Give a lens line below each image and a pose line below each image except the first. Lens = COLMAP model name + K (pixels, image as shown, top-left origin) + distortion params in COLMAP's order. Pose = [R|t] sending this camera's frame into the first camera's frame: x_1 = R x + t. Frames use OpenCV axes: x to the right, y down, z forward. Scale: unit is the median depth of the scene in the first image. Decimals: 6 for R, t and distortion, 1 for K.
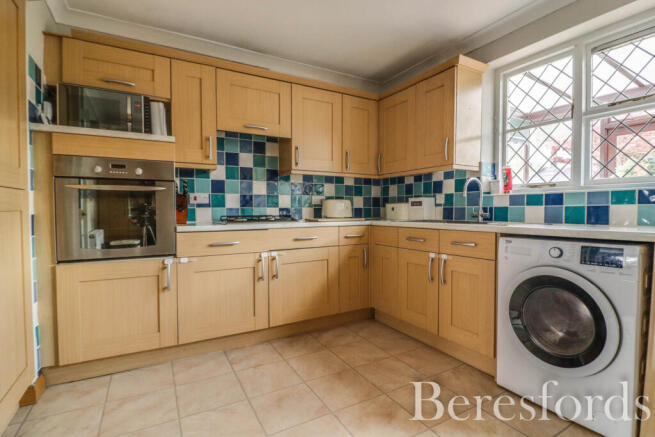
lens RADIAL K [[314.8, 0, 333.7], [0, 314.8, 217.2], [0, 0, 1]] dist [-0.011783, -0.003452]
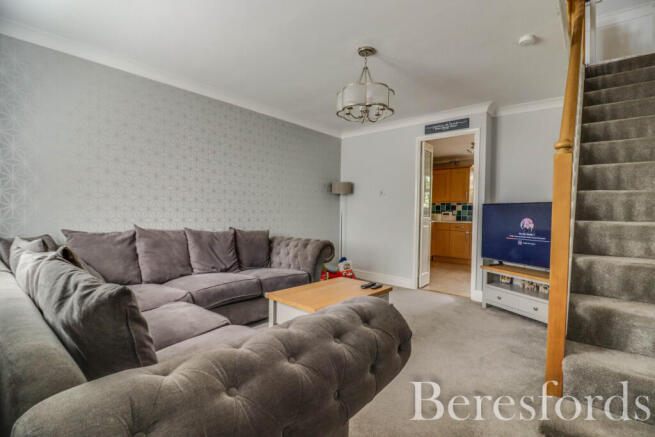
lens RADIAL K [[305.6, 0, 327.5], [0, 305.6, 217.4], [0, 0, 1]] dist [-0.010431, -0.006122]
pose [[0.943829, 0.012491, 0.330199, -1.830522], [-0.008287, 0.999866, -0.014136, 0.033391], [-0.330331, 0.010605, 0.943805, -1.275768]]
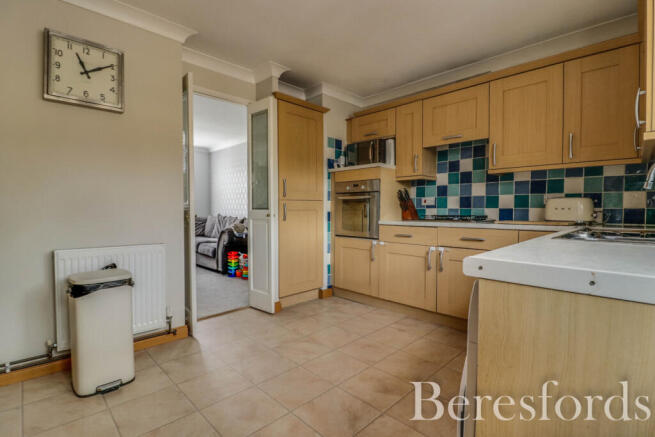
lens RADIAL K [[305.6, 0, 337.3], [0, 305.6, 217.1], [0, 0, 1]] dist [-0.010431, -0.006122]
pose [[0.281926, 0.026201, -0.959078, 0.748945], [-0.027201, 0.999444, 0.019307, -0.010003], [0.959051, 0.020645, 0.282481, 0.321597]]
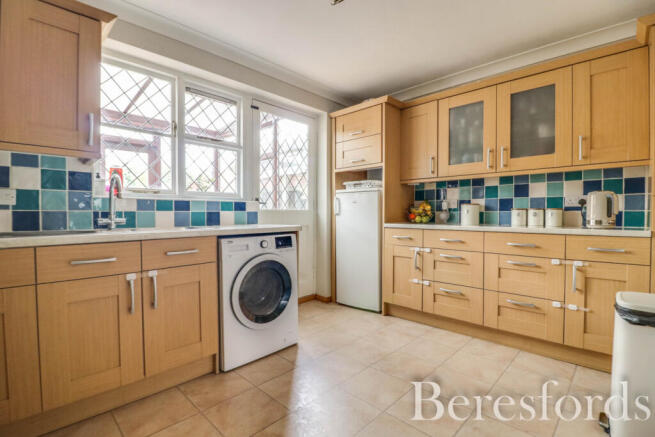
lens RADIAL K [[305.6, 0, 328.4], [0, 305.6, 219.0], [0, 0, 1]] dist [-0.010431, -0.006122]
pose [[-0.271025, -0.012992, 0.962485, -0.452567], [0.025426, 0.999463, 0.020650, -0.015326], [-0.962237, 0.030069, -0.270549, 0.687745]]
